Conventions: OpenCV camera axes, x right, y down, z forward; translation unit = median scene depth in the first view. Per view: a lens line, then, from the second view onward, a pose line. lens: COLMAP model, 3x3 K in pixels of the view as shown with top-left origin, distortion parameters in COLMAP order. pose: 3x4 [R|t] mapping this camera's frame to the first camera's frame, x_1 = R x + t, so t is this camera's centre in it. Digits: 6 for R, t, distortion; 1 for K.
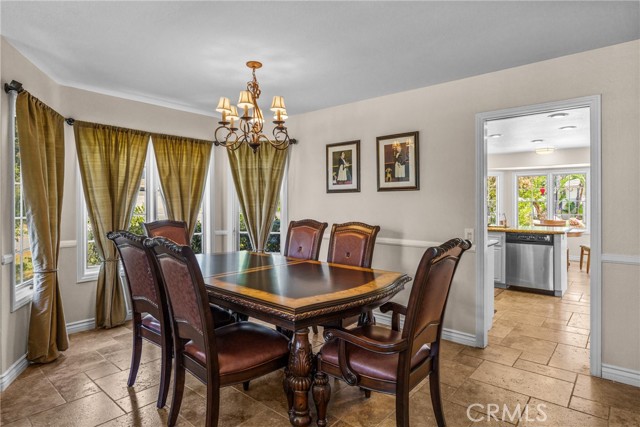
lens RADIAL K [[355.2, 0, 321.3], [0, 355.2, 206.6], [0, 0, 1]] dist [0.001345, 0.000105]
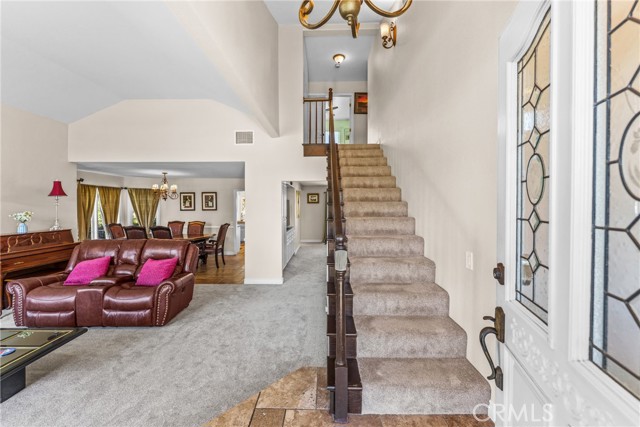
lens RADIAL K [[256.8, 0, 323.2], [0, 256.8, 211.4], [0, 0, 1]] dist [-0.003080, -0.000285]
pose [[0.772251, -0.006986, 0.635279, -0.410073], [0.007832, 0.999968, 0.001477, -0.030031], [-0.635269, 0.003835, 0.772281, -1.256191]]
